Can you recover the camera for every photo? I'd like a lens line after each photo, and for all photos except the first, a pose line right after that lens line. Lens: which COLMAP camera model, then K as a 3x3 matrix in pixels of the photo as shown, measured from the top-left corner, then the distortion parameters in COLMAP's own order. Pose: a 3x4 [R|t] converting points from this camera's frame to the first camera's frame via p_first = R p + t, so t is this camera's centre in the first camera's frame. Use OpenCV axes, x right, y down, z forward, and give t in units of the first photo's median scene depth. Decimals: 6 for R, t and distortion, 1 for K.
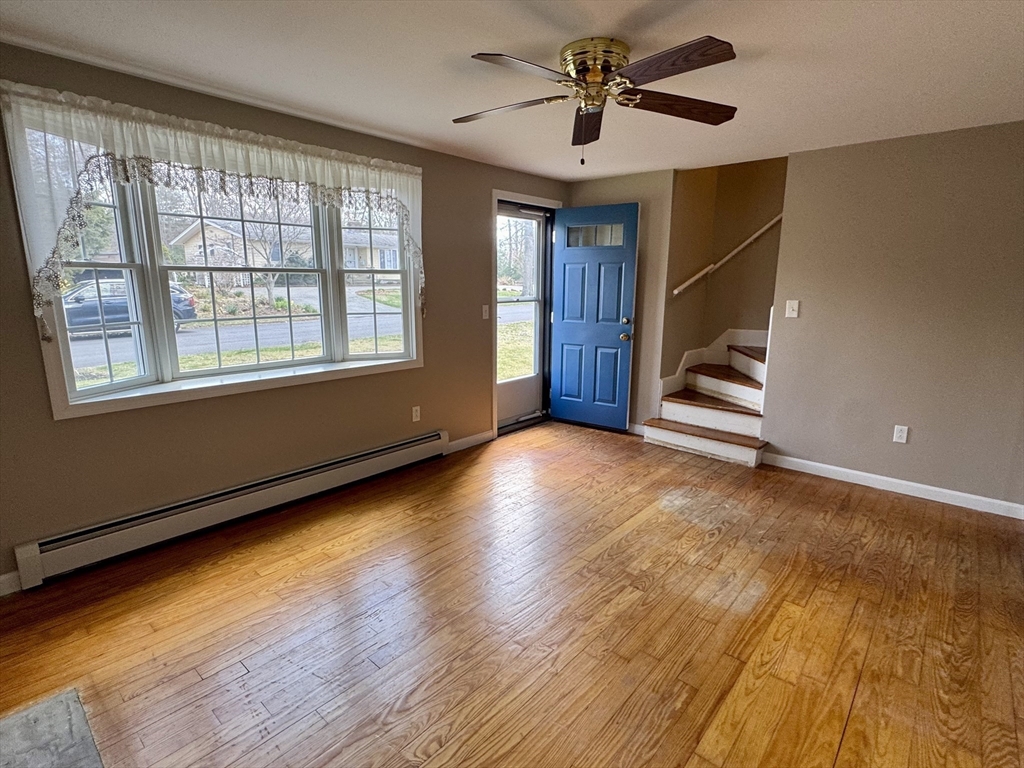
lens RADIAL K [[514.1, 0, 509.1], [0, 514.1, 383.2], [0, 0, 1]] dist [-0.002566, 0.000557]
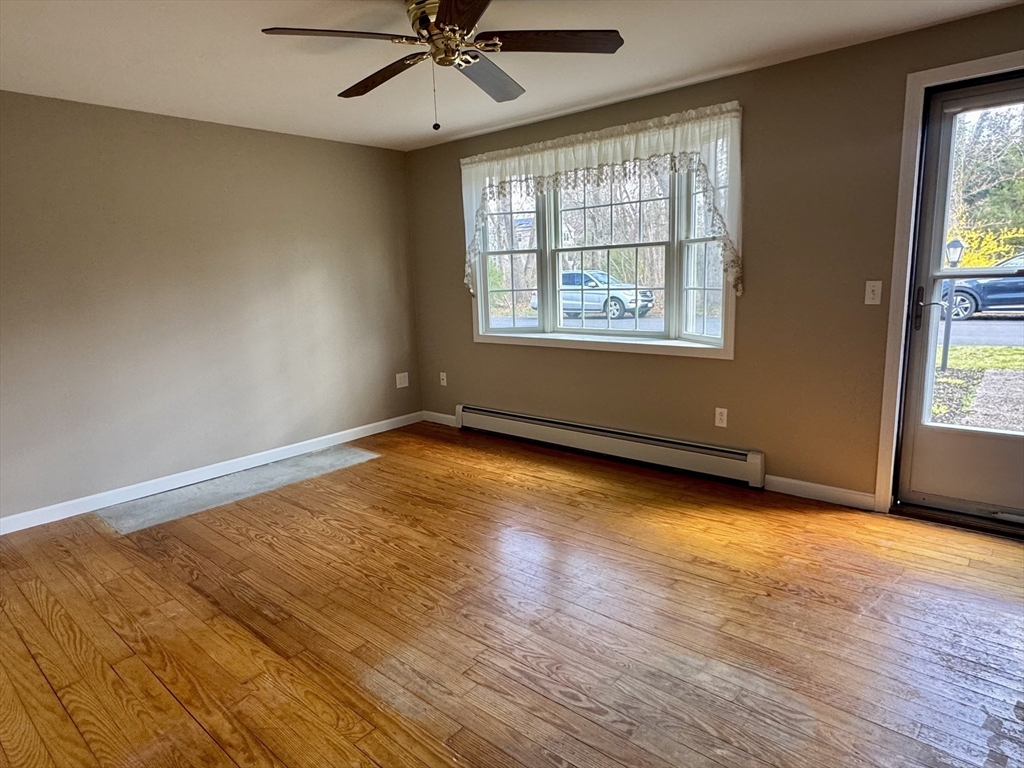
lens RADIAL K [[605.3, 0, 507.7], [0, 605.3, 384.8], [0, 0, 1]] dist [-0.003311, -0.000572]
pose [[0.007852, 0.177930, -0.984012, 0.784443], [-0.157826, 0.971929, 0.174486, -0.107867], [0.987436, 0.153933, 0.035713, 0.686952]]
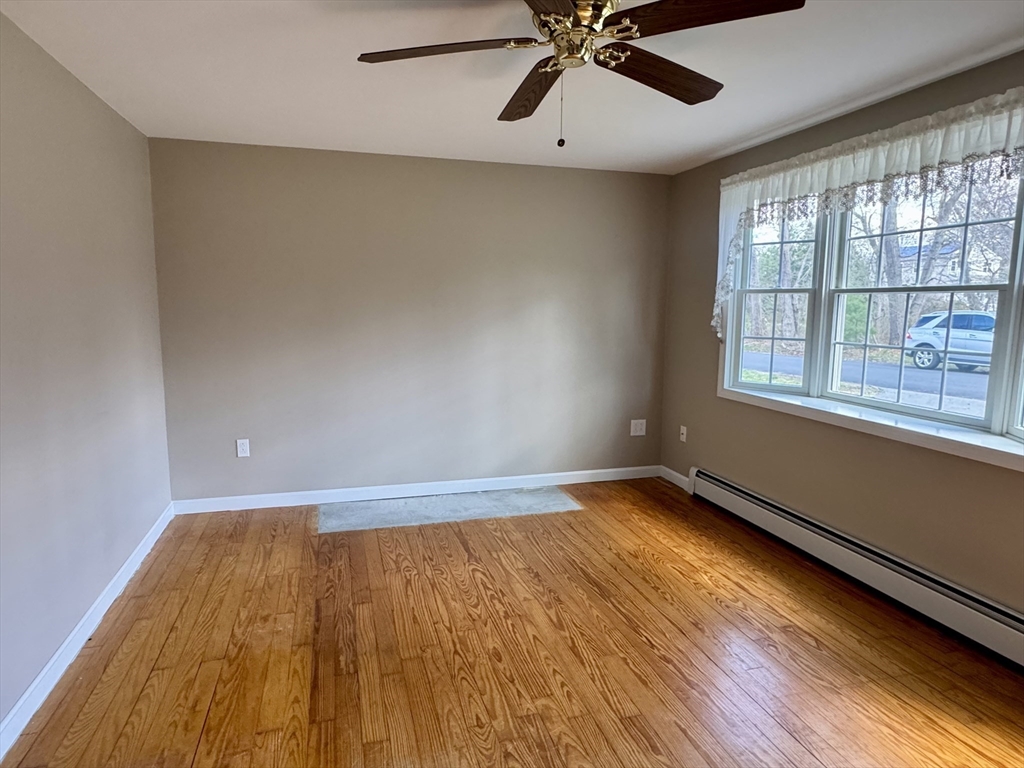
lens RADIAL K [[606.2, 0, 507.0], [0, 606.2, 382.1], [0, 0, 1]] dist [-0.003625, -0.000321]
pose [[-0.534864, 0.098788, -0.839143, 0.583417], [-0.175707, 0.958426, 0.224825, -0.162746], [0.826467, 0.267695, -0.495270, 0.874481]]
